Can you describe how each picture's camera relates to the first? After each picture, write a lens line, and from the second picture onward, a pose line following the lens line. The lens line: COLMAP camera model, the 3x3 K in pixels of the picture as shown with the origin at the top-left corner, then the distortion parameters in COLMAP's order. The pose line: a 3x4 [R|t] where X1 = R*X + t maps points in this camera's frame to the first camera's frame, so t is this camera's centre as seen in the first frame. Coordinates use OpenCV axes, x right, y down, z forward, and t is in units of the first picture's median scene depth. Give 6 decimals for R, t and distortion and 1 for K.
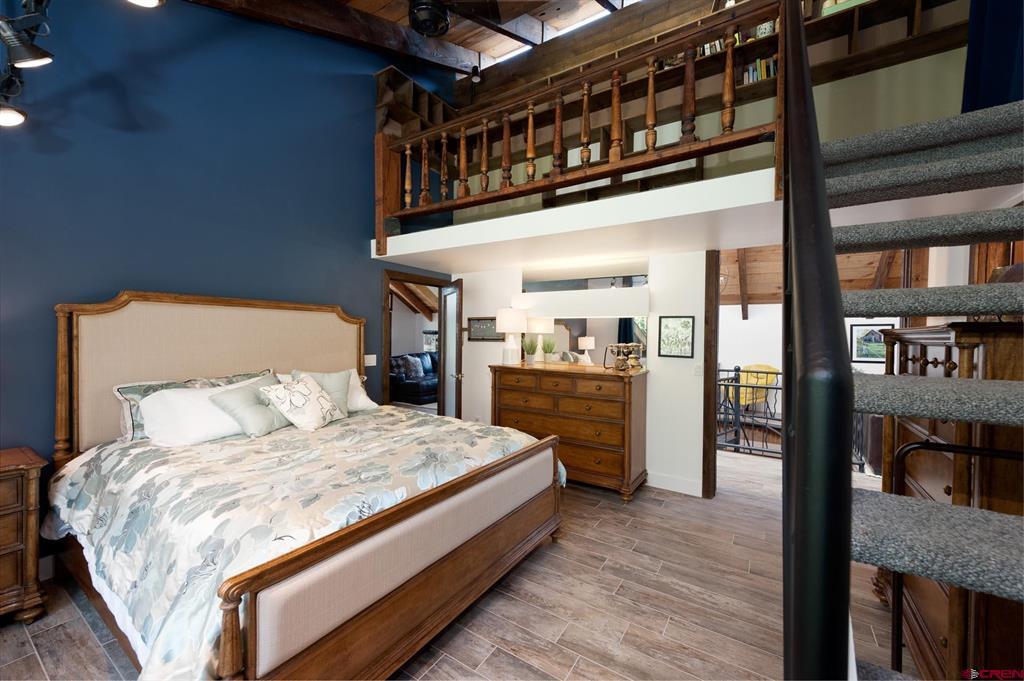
lens RADIAL K [[400.6, 0, 512.7], [0, 400.6, 338.0], [0, 0, 1]] dist [0.008834, -0.000911]
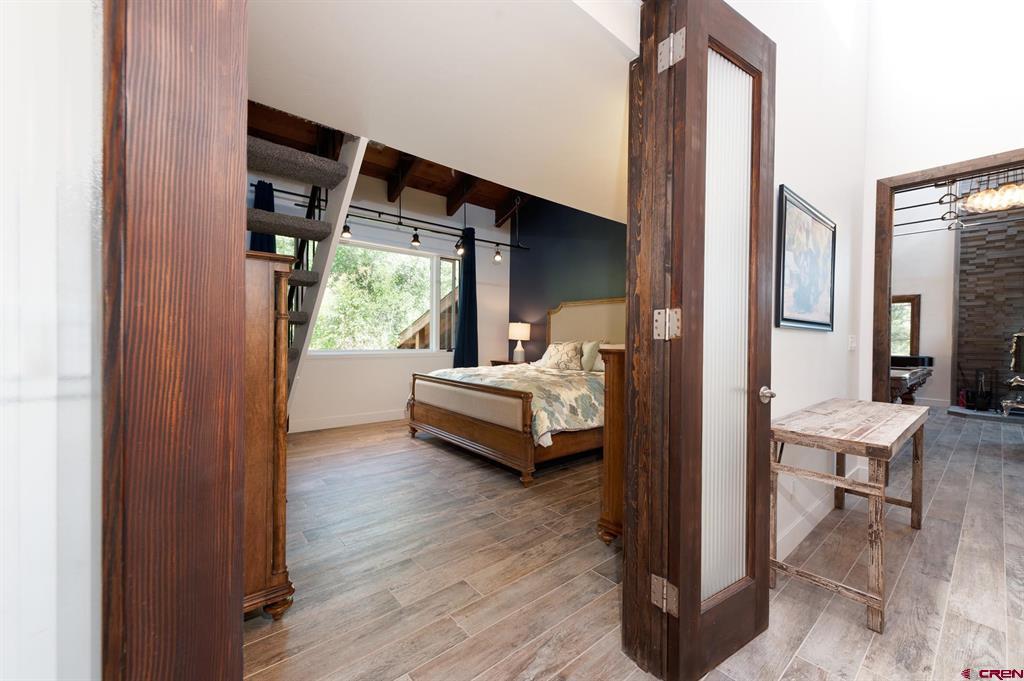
lens RADIAL K [[400.6, 0, 512.0], [0, 400.6, 339.7], [0, 0, 1]] dist [0.008834, -0.000911]
pose [[-0.293243, -0.007234, -0.956011, 1.313263], [-0.023846, 0.999716, -0.000250, 0.103994], [0.955741, 0.022723, -0.293332, 1.405633]]
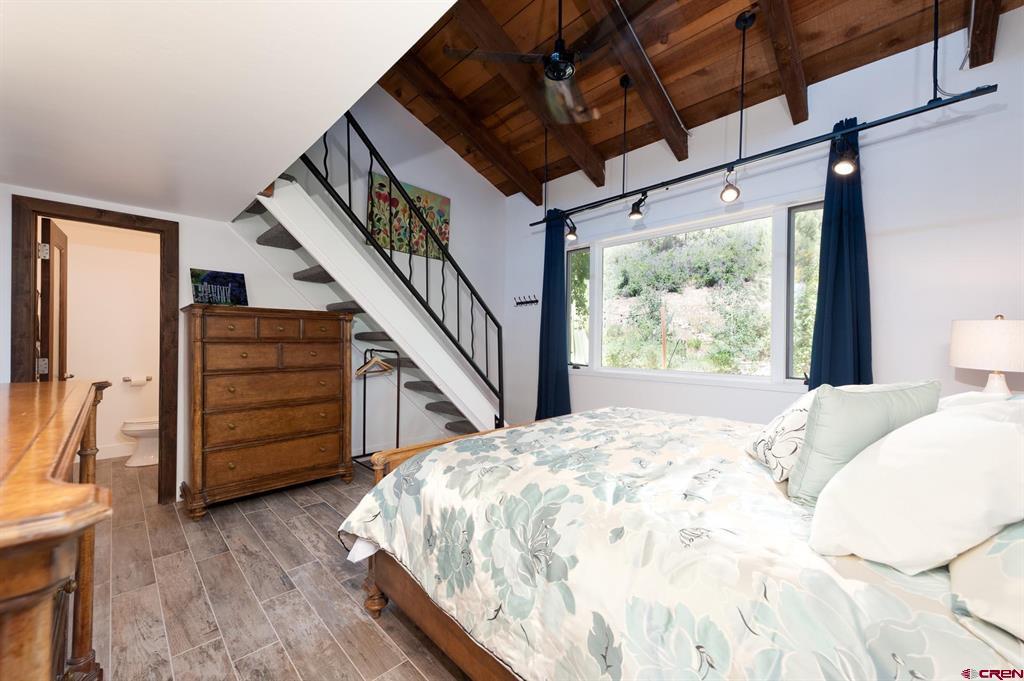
lens RADIAL K [[400.6, 0, 510.5], [0, 400.6, 341.5], [0, 0, 1]] dist [0.008834, -0.000911]
pose [[-0.976224, -0.016825, 0.216111, -0.269248], [-0.015515, 0.999850, 0.007761, 0.054841], [-0.216209, 0.004224, -0.976338, 1.746160]]
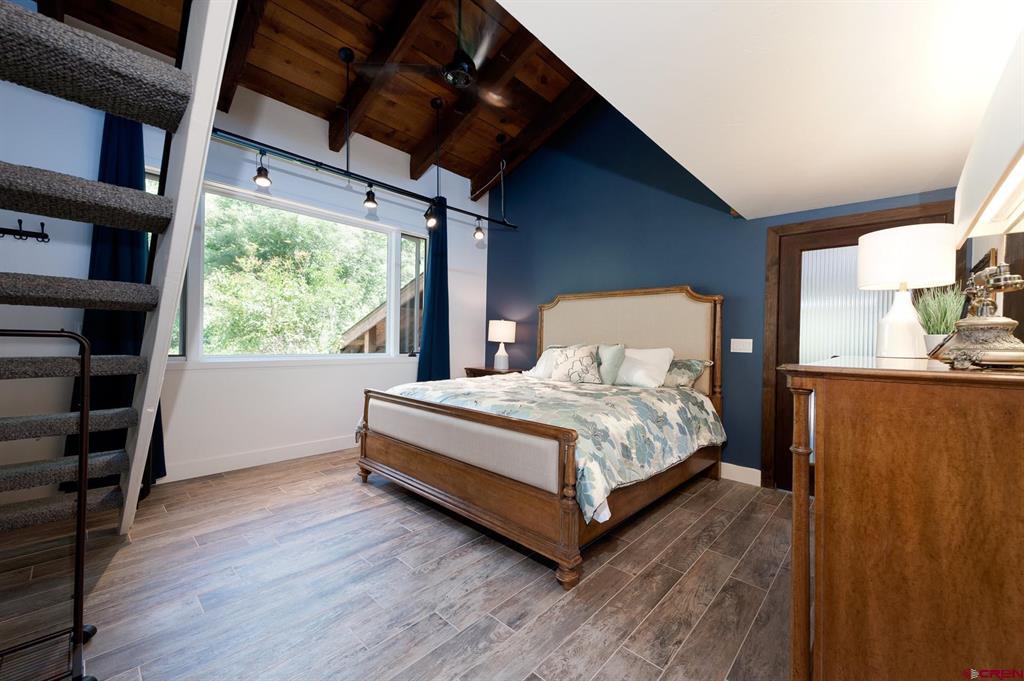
lens RADIAL K [[400.6, 0, 511.2], [0, 400.6, 341.6], [0, 0, 1]] dist [0.008834, -0.000911]
pose [[-0.171764, -0.008810, -0.985099, 0.868214], [-0.031283, 0.999505, -0.003484, 0.106564], [0.984641, 0.030218, -0.171954, 1.108762]]
